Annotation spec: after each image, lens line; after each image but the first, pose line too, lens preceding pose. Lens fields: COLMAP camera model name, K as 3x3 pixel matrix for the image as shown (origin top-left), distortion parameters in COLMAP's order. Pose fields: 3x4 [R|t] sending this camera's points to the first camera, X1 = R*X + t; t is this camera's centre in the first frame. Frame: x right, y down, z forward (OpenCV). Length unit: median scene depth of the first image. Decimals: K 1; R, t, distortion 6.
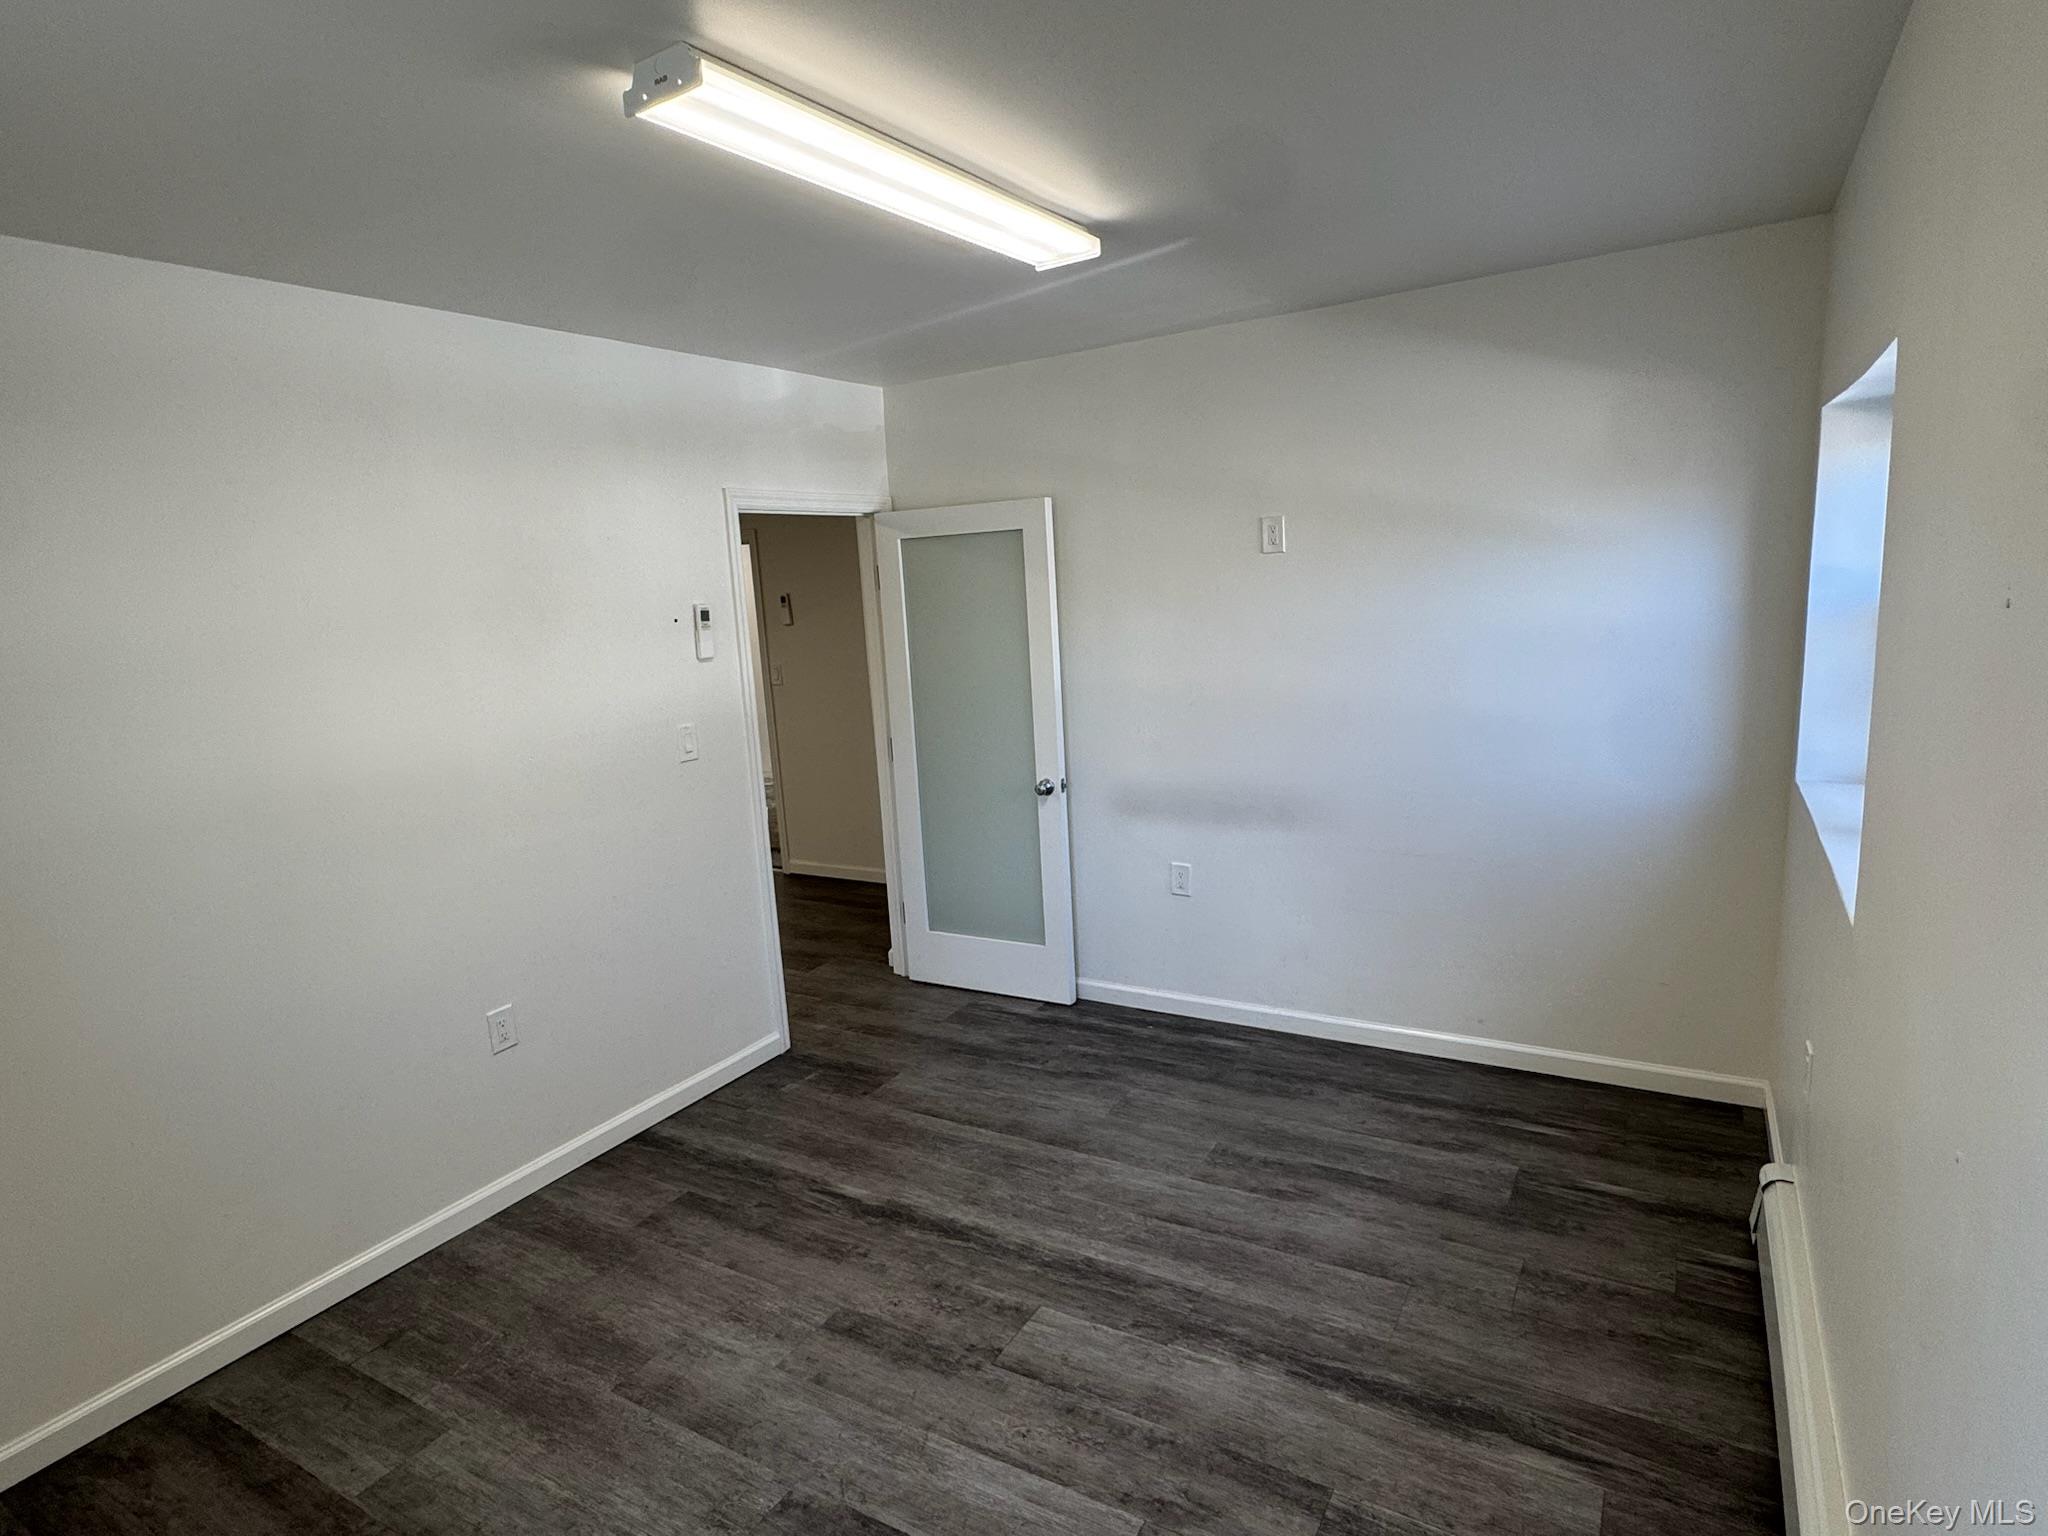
lens RADIAL K [[1122.4, 0, 1024.0], [0, 1122.4, 768.0], [0, 0, 1]] dist [-0.002760, -0.000430]
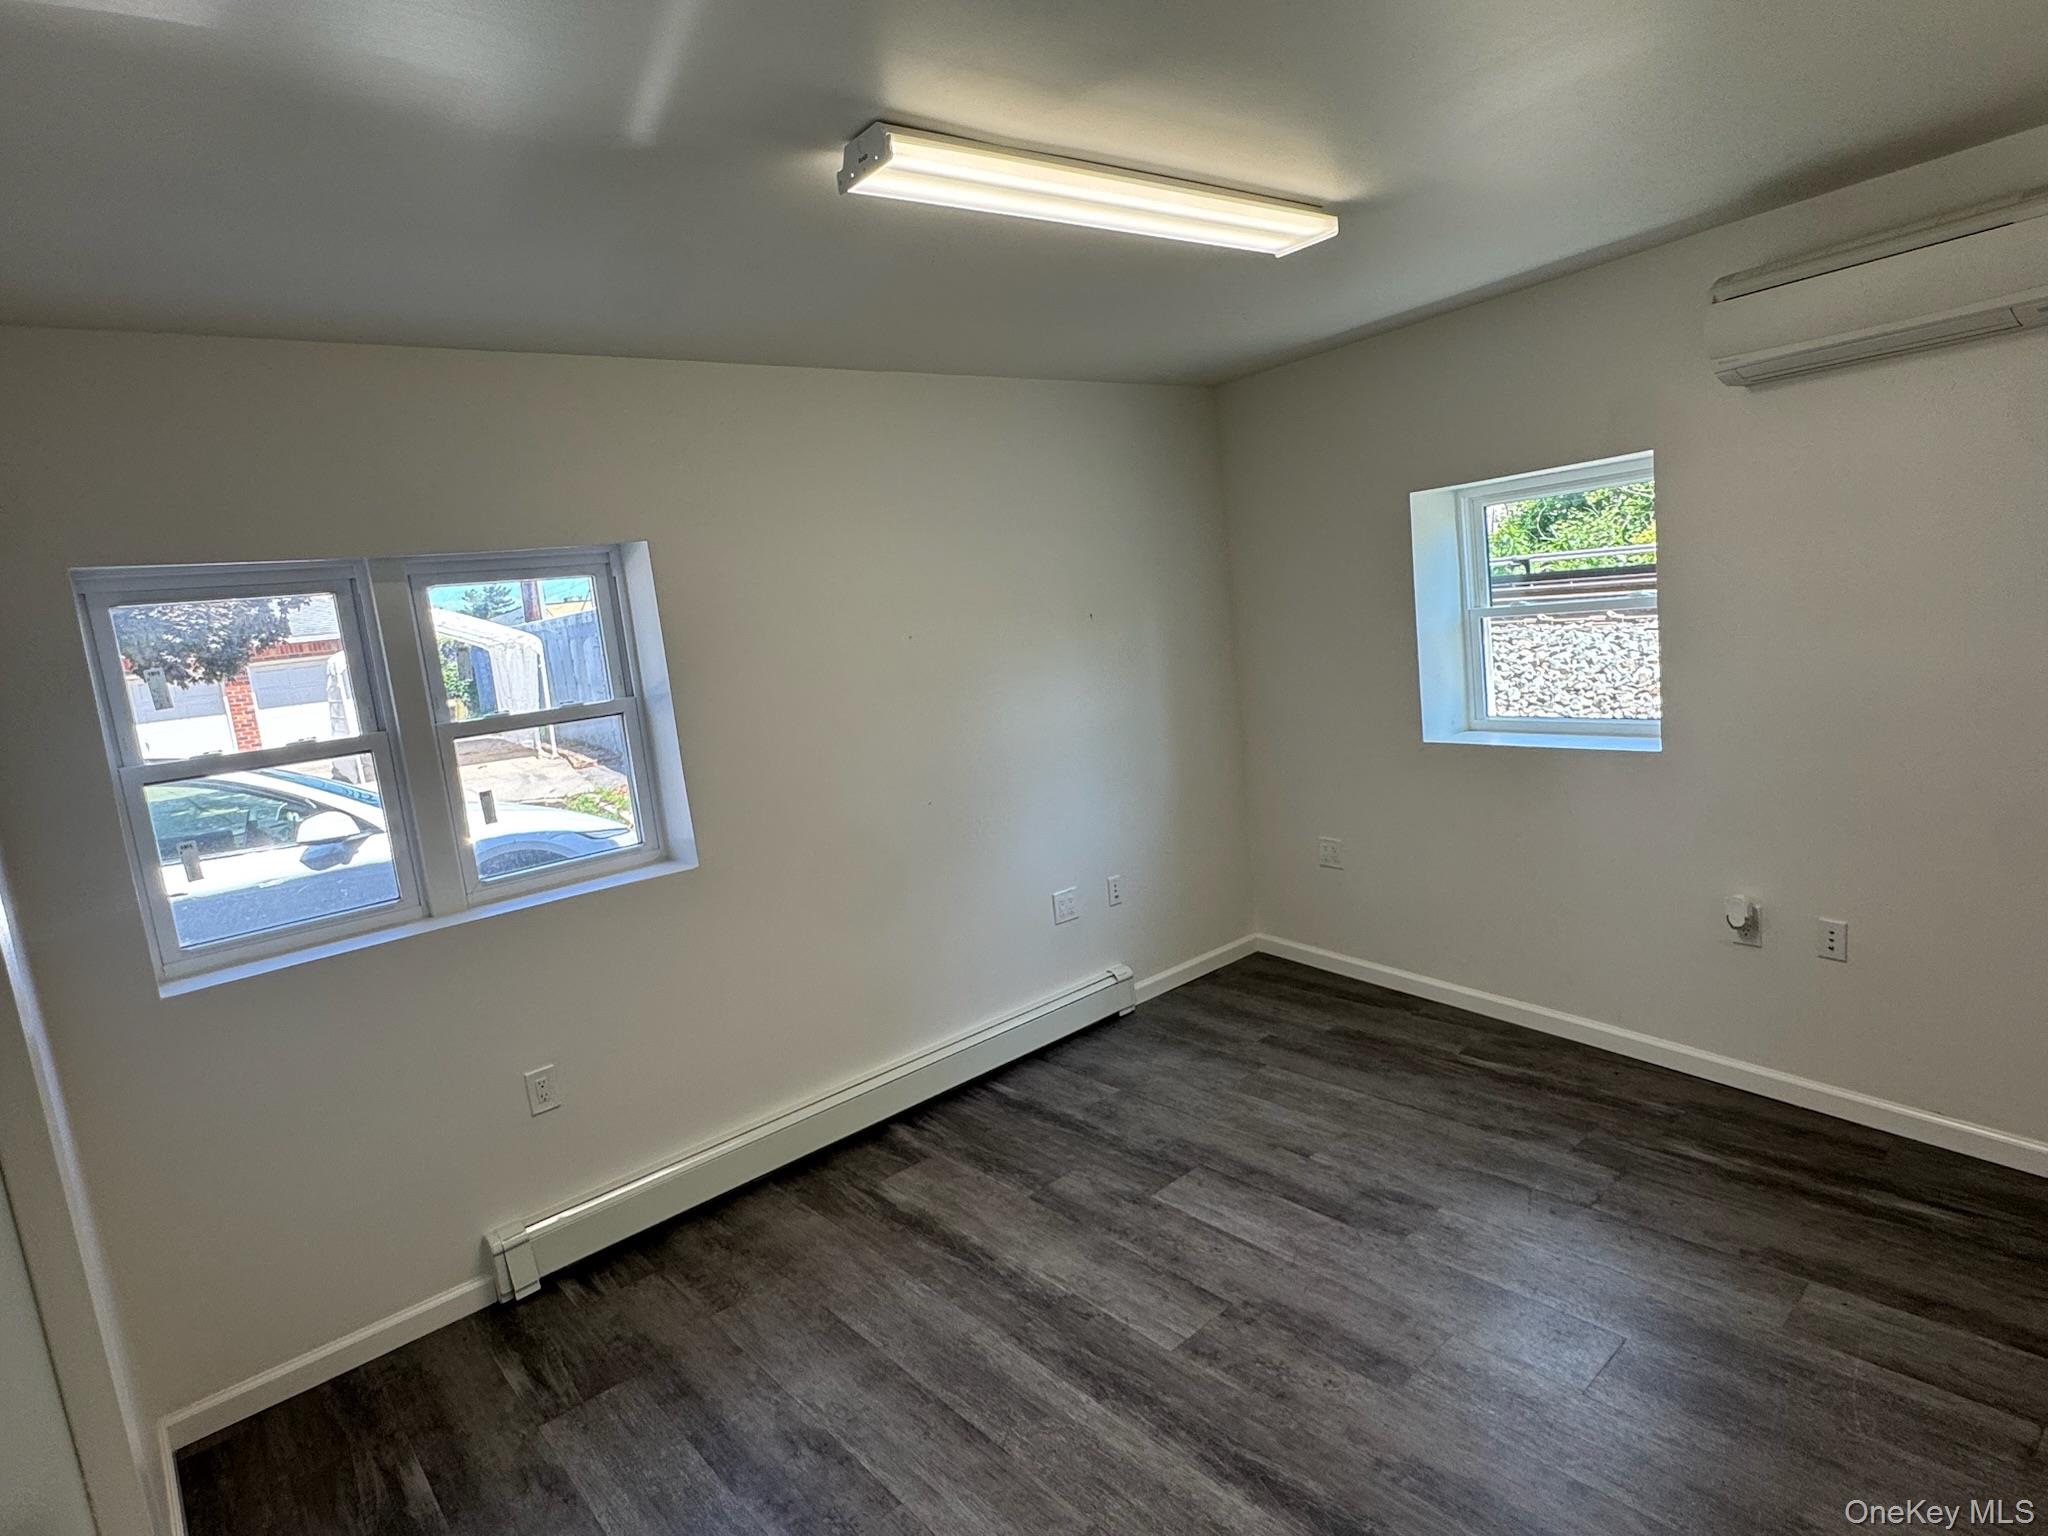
lens RADIAL K [[1122.4, 0, 1024.0], [0, 1122.4, 768.0], [0, 0, 1]] dist [-0.002760, -0.000430]
pose [[-0.934205, 0.120107, 0.335909, -0.246773], [0.221400, 0.933534, 0.281950, -0.276141], [-0.279719, 0.337770, -0.898704, 1.718626]]
